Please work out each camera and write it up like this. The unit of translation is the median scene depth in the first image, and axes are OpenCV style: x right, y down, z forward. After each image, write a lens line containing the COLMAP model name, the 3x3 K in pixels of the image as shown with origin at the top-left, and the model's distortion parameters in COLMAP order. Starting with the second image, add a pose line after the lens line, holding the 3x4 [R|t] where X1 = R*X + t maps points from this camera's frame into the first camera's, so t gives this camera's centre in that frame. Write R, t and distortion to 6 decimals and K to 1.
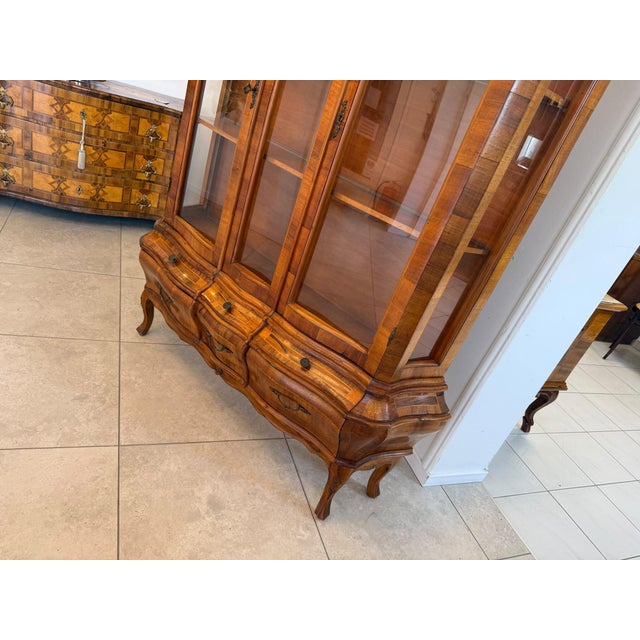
lens RADIAL K [[456.9, 0, 319.0], [0, 456.9, 321.3], [0, 0, 1]] dist [0.012681, -0.020117]
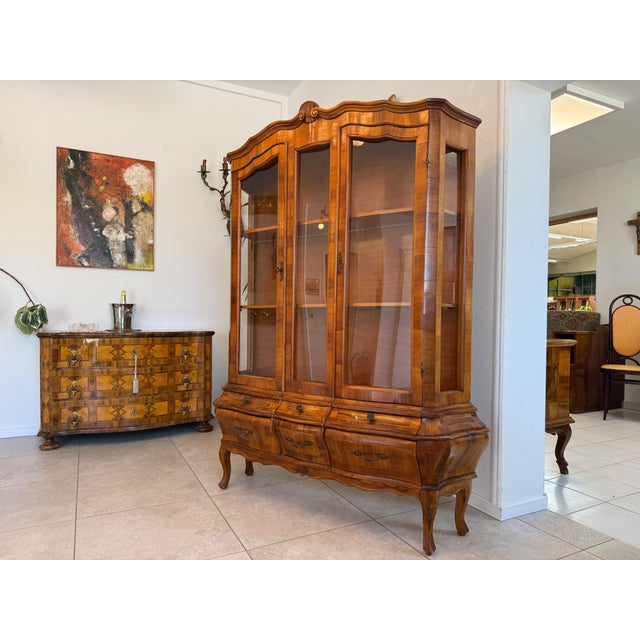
lens RADIAL K [[453.2, 0, 321.8], [0, 453.2, 321.9], [0, 0, 1]] dist [0.045403, -0.071280]
pose [[0.947798, -0.297417, 0.114988, -0.131503], [0.317141, 0.841720, -0.436954, 0.216174], [0.033170, 0.450612, 0.892103, -0.185727]]
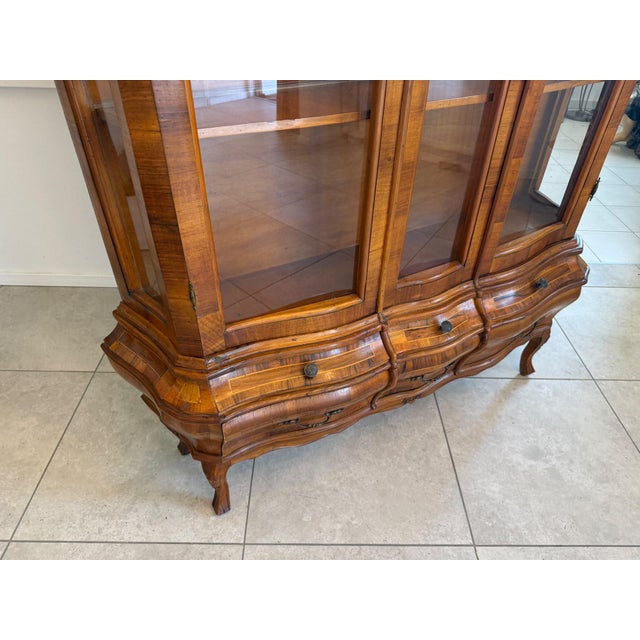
lens RADIAL K [[456.9, 0, 319.0], [0, 456.9, 321.3], [0, 0, 1]] dist [0.012681, -0.020117]
pose [[0.333164, -0.796606, 0.504401, -0.378052], [0.522367, 0.601306, 0.604619, -0.349267], [-0.784942, 0.062045, 0.616454, 0.433840]]
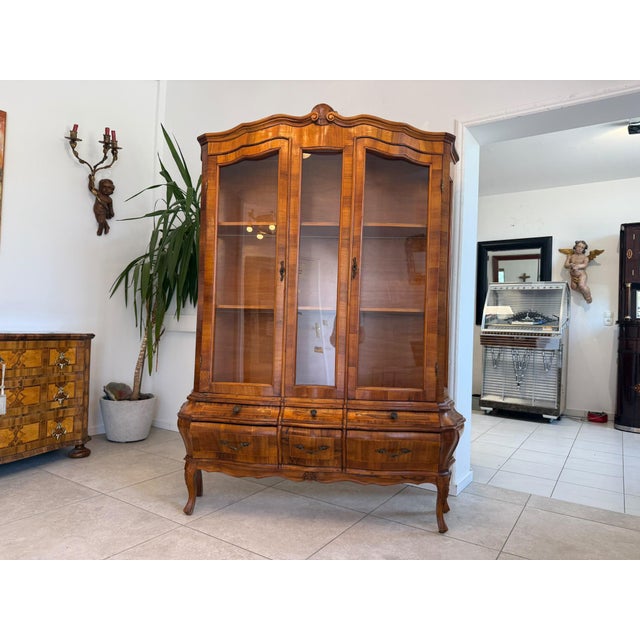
lens RADIAL K [[453.1, 0, 316.3], [0, 453.1, 320.1], [0, 0, 1]] dist [0.043444, -0.069085]
pose [[0.773138, -0.271754, 0.573069, -0.529121], [0.476309, 0.845405, -0.241700, 0.035495], [-0.418792, 0.459826, 0.783054, -0.090320]]
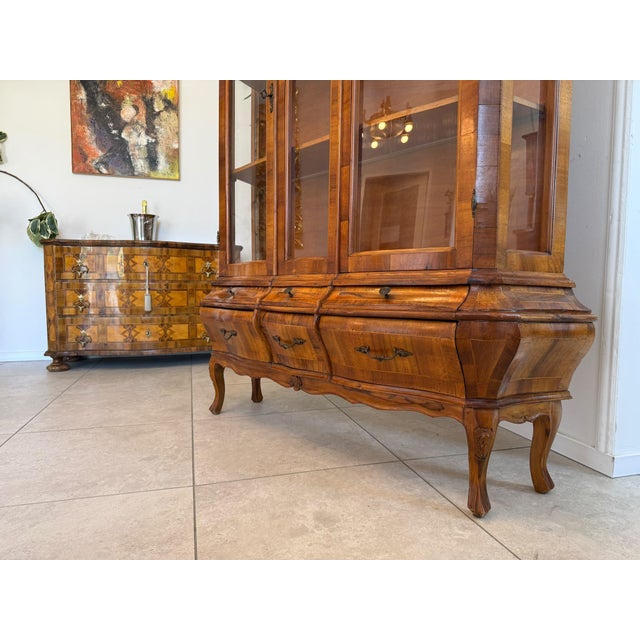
lens RADIAL K [[454.1, 0, 323.0], [0, 454.1, 316.1], [0, 0, 1]] dist [0.036414, -0.051956]
pose [[0.952172, -0.294006, -0.083239, -0.045935], [0.228589, 0.866145, -0.444454, 0.257994], [0.202769, 0.404169, 0.891926, 0.139751]]
